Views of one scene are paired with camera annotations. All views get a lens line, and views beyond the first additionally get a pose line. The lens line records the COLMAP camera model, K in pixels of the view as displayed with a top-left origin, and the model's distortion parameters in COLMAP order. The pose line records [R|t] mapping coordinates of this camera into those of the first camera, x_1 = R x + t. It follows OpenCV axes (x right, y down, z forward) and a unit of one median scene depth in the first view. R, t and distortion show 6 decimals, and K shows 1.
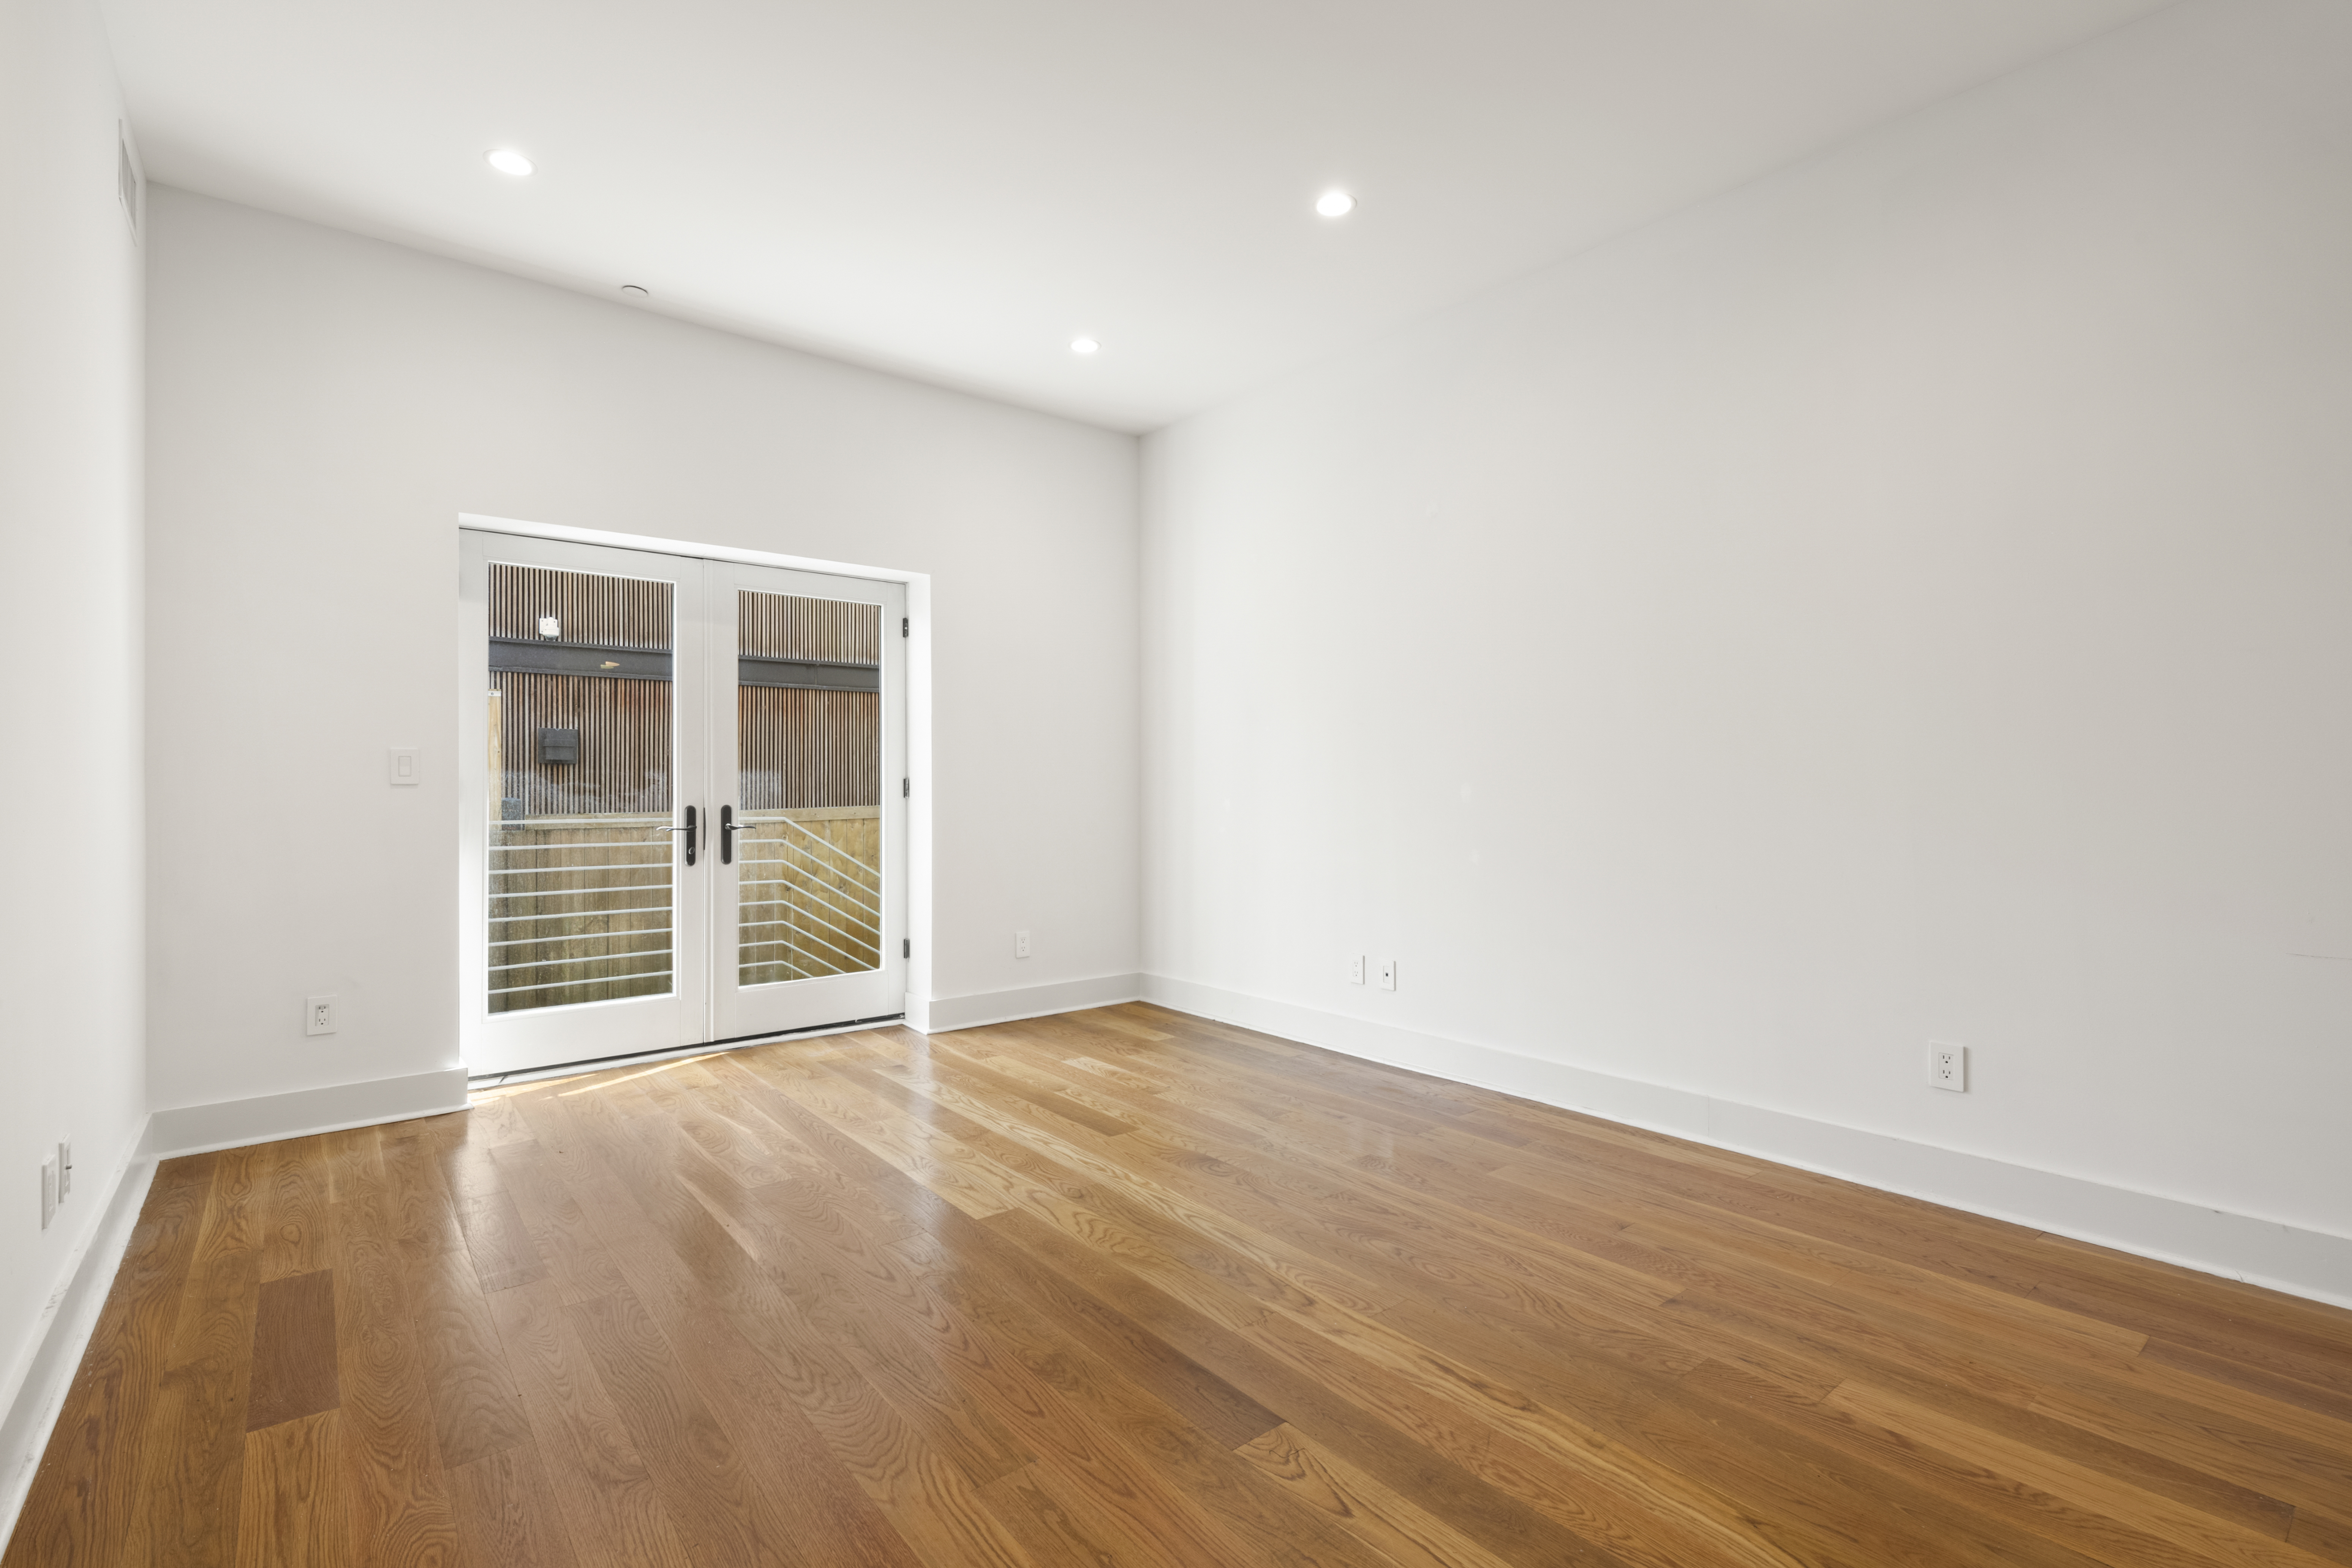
lens RADIAL K [[1076.4, 0, 1175.8], [0, 1076.4, 784.2], [0, 0, 1]] dist [0.000047, 0.000010]
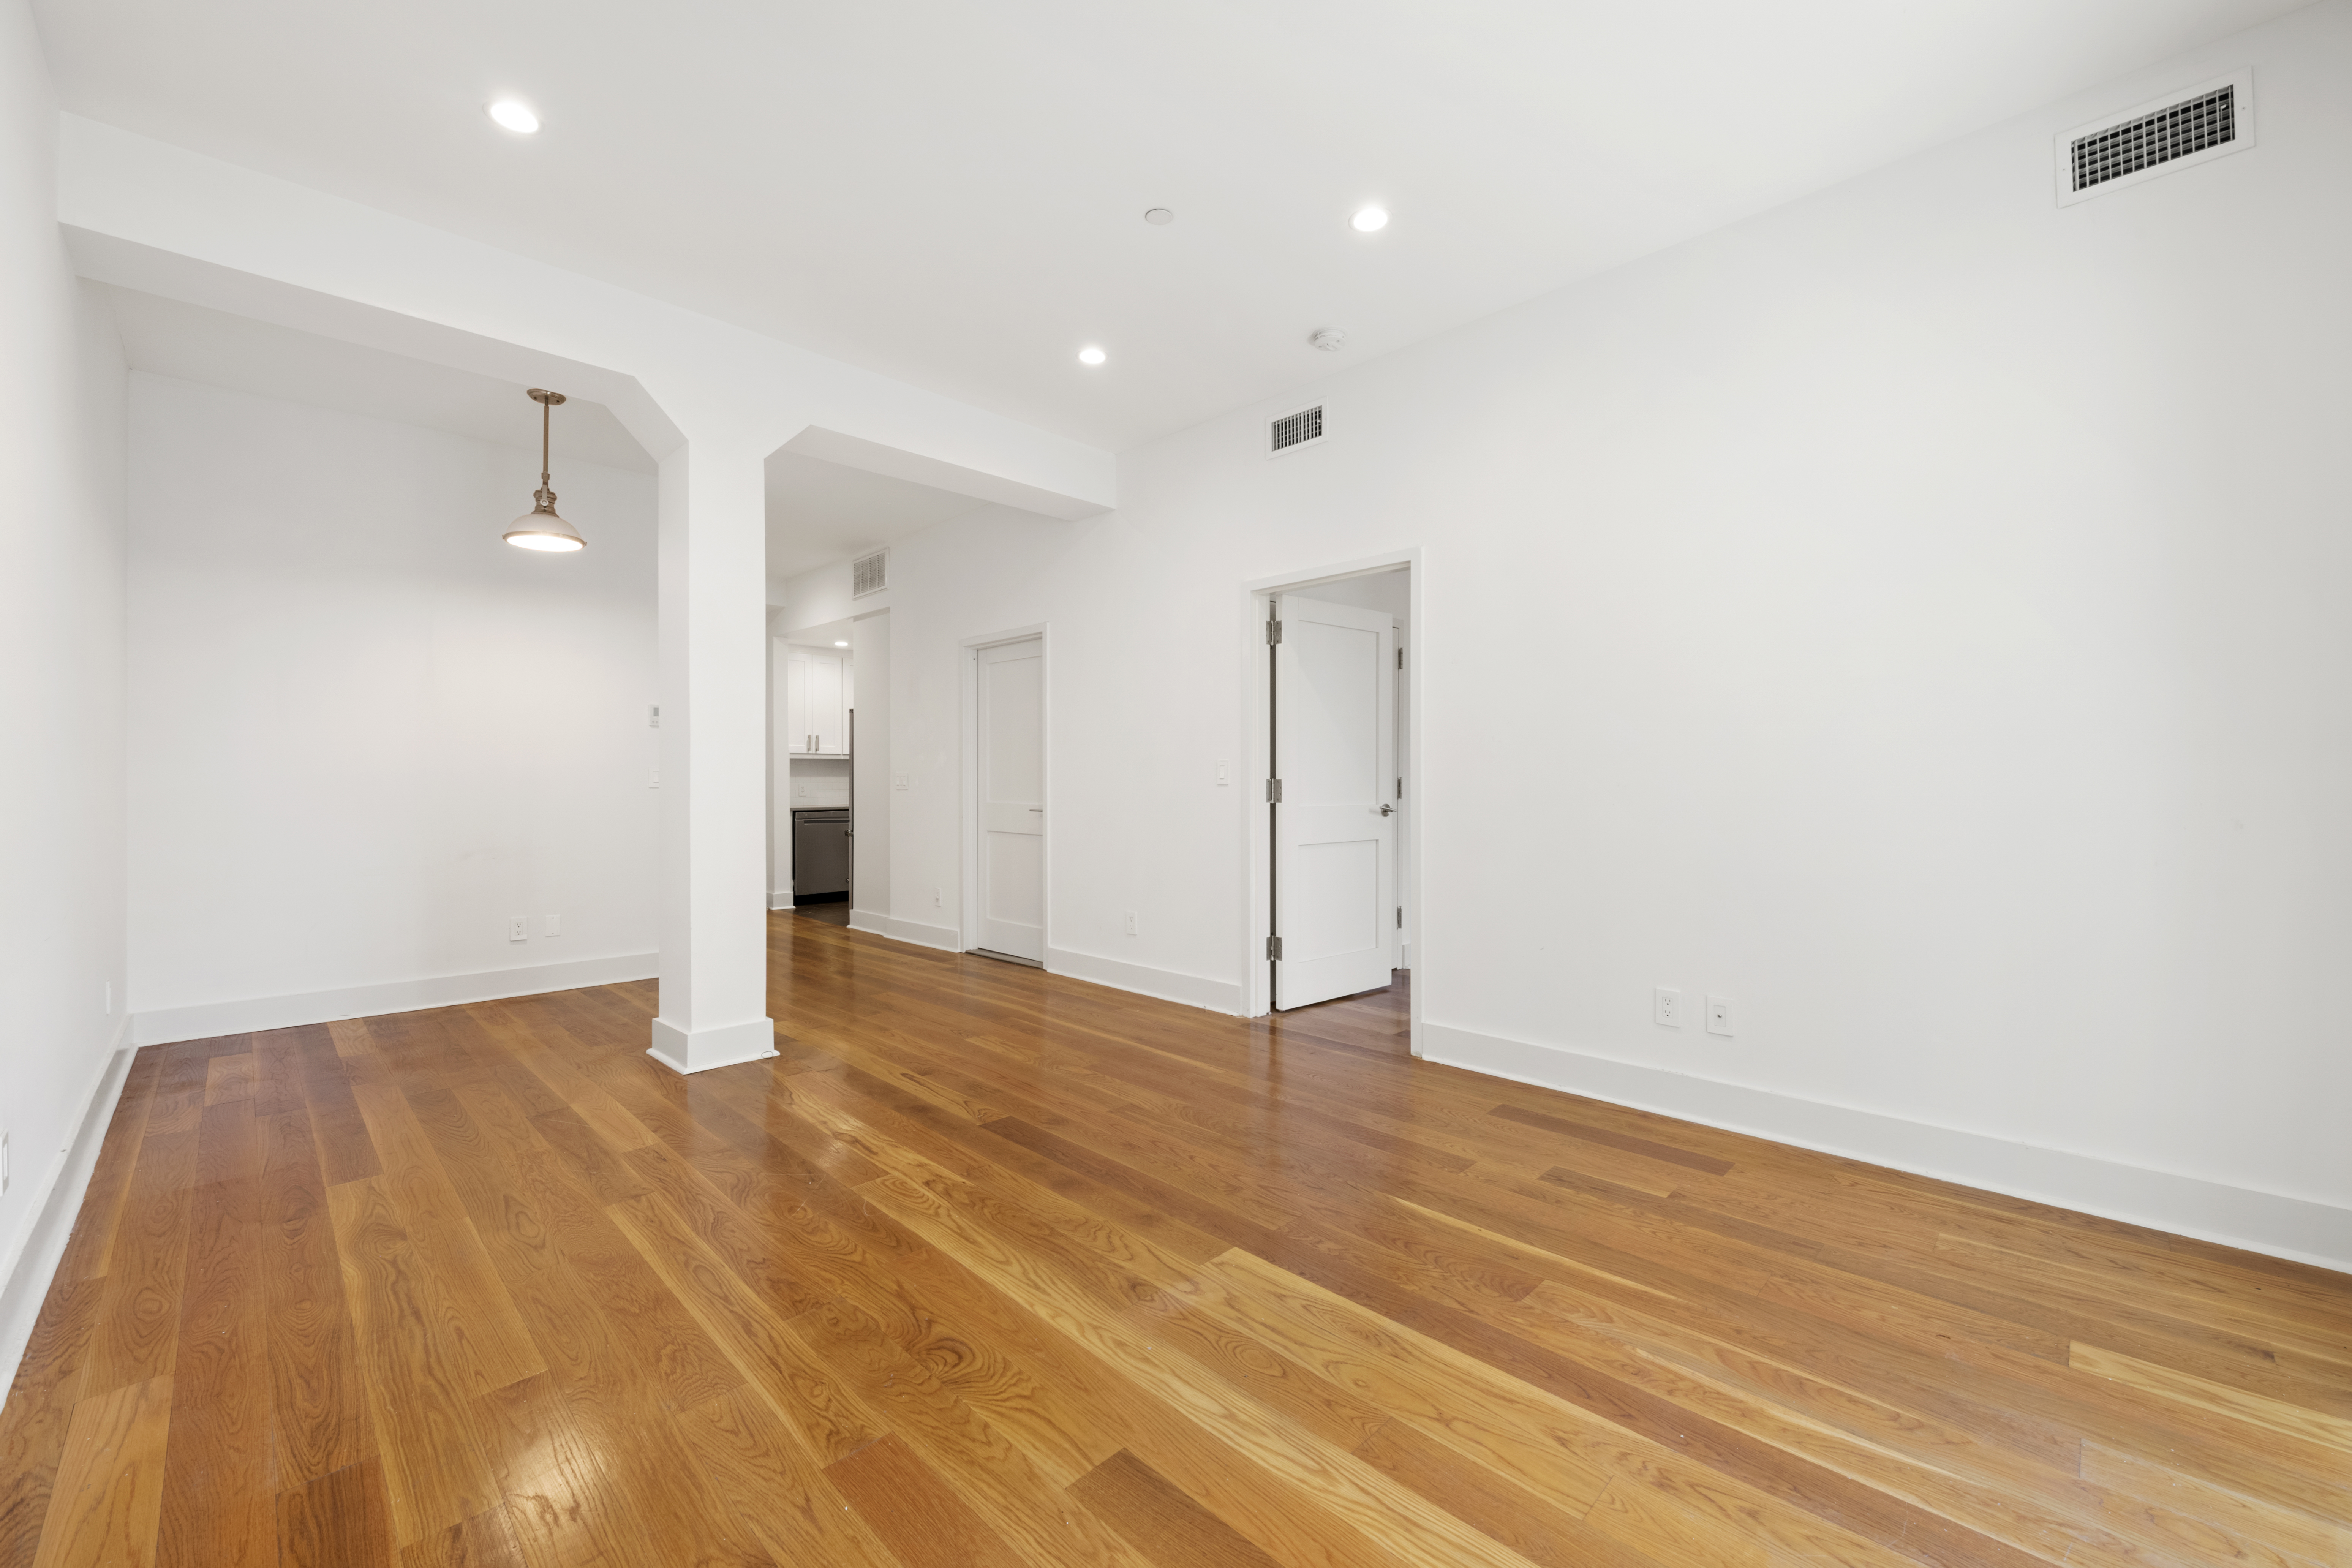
lens RADIAL K [[949.1, 0, 1176.4], [0, 949.1, 781.5], [0, 0, 1]] dist [-0.000965, -0.000076]
pose [[-0.994950, 0.005761, -0.100206, -0.052126], [0.005612, 0.999983, 0.001770, -0.005176], [0.100215, 0.001198, -0.994965, 1.812501]]
